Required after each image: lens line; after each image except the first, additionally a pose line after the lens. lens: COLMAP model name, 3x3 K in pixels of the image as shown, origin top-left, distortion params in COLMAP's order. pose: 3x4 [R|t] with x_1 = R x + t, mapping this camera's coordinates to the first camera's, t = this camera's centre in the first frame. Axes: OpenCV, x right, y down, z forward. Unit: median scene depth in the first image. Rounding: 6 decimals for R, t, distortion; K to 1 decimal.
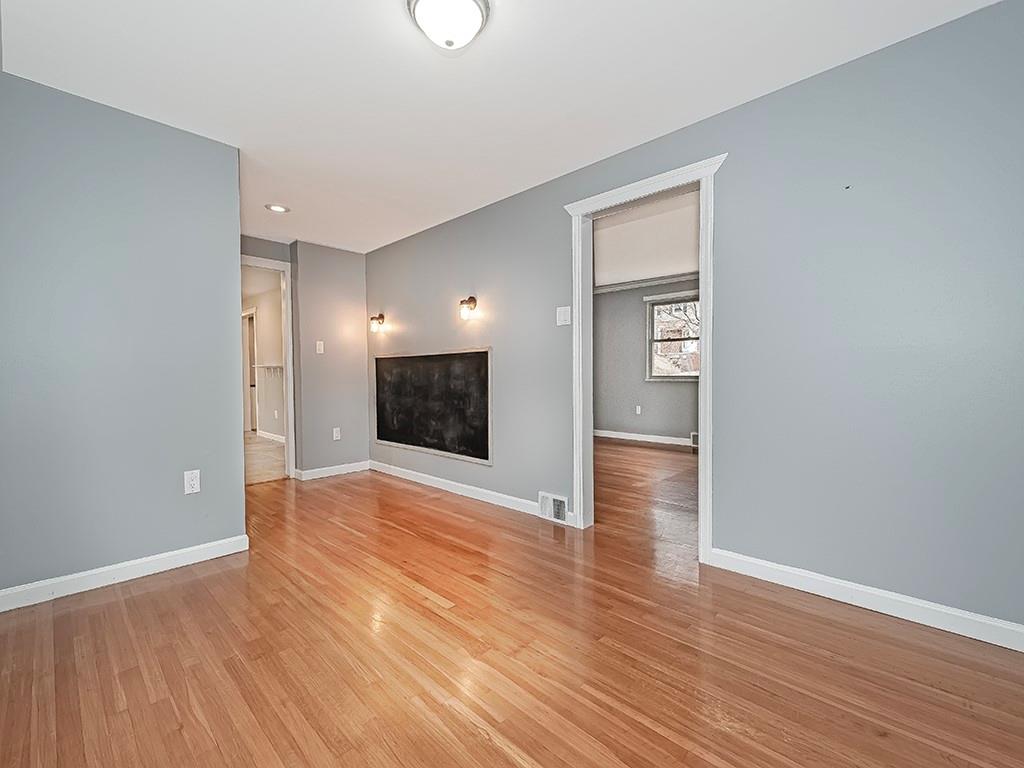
lens RADIAL K [[449.4, 0, 514.4], [0, 449.4, 382.6], [0, 0, 1]] dist [-0.002582, -0.000242]
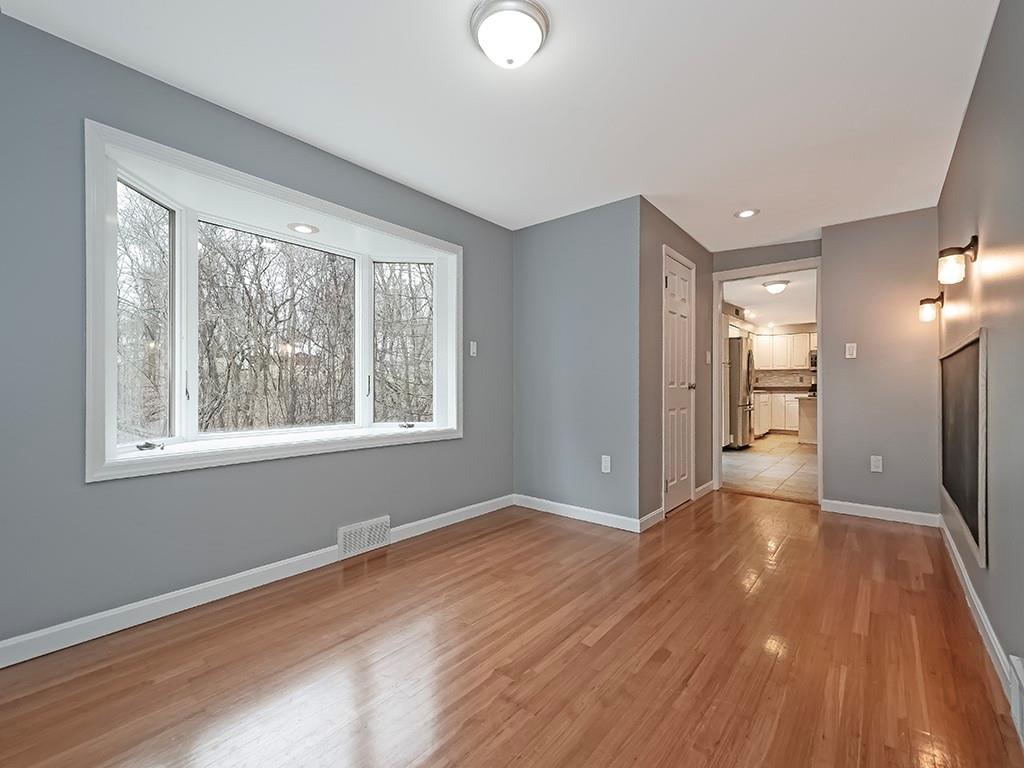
lens RADIAL K [[449.4, 0, 517.9], [0, 449.4, 388.5], [0, 0, 1]] dist [-0.002582, -0.000242]
pose [[0.035961, 0.011675, -0.999285, 0.668377], [-0.005733, 0.999918, 0.011476, -0.026166], [0.999337, 0.005316, 0.036025, 0.730441]]
